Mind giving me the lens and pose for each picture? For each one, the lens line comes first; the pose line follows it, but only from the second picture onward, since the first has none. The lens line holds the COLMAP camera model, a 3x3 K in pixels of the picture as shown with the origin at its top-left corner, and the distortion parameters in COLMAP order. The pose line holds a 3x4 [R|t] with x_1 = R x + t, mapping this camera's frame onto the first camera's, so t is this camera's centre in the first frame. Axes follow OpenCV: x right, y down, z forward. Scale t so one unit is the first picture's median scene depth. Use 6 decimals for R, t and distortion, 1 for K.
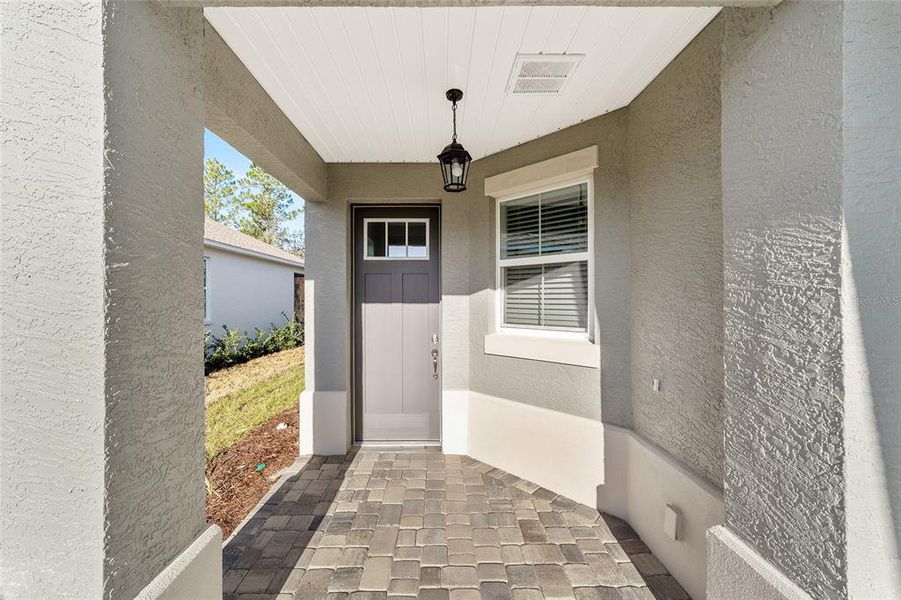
lens RADIAL K [[345.8, 0, 442.5], [0, 345.8, 297.0], [0, 0, 1]] dist [-0.006471, 0.003027]
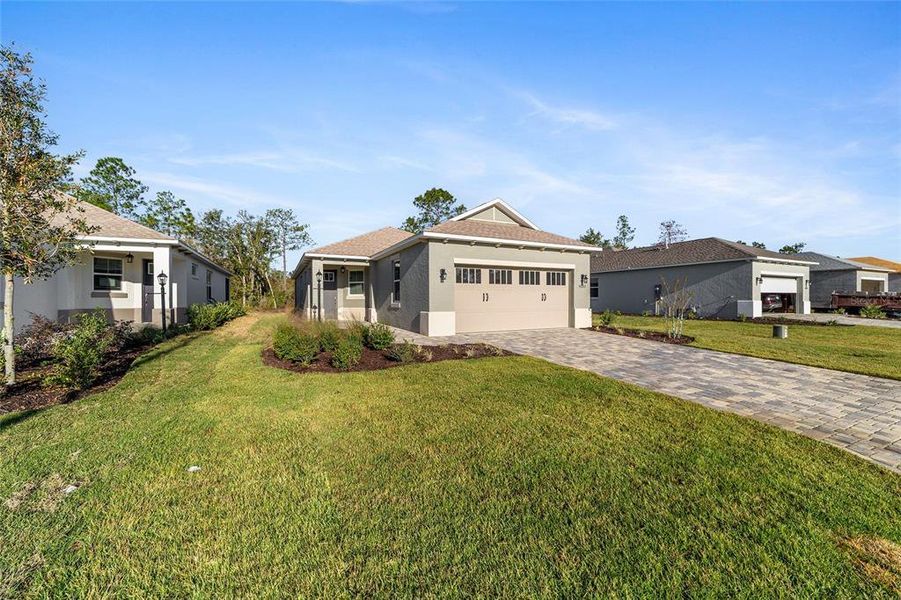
lens RADIAL K [[345.8, 0, 448.2], [0, 345.8, 299.6], [0, 0, 1]] dist [-0.006471, 0.003027]
pose [[0.900471, -0.001275, 0.434915, -0.733944], [-0.000053, 0.999995, 0.003041, 0.140680], [-0.434917, -0.002761, 0.900466, -4.232088]]
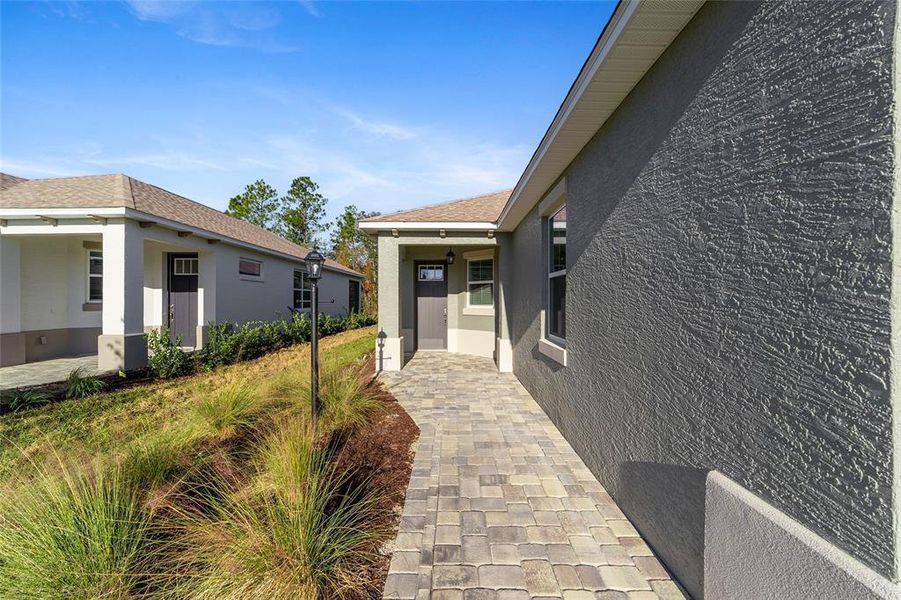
lens RADIAL K [[345.8, 0, 445.5], [0, 345.8, 298.7], [0, 0, 1]] dist [-0.006471, 0.003027]
pose [[0.999485, 0.004903, -0.031708, 0.068546], [-0.004933, 0.999987, -0.000864, 0.033844], [0.031704, 0.001020, 0.999497, -1.756005]]
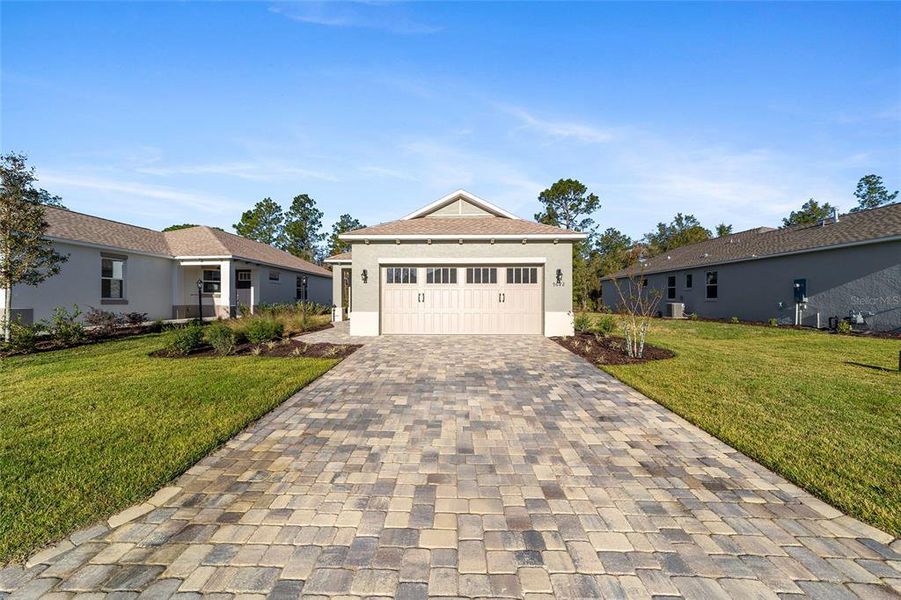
lens RADIAL K [[345.8, 0, 444.9], [0, 345.8, 302.6], [0, 0, 1]] dist [-0.006471, 0.003027]
pose [[0.999341, 0.004146, -0.036060, 1.356635], [-0.003731, 0.999926, 0.011561, 0.134788], [0.036105, -0.011418, 0.999283, -4.526289]]
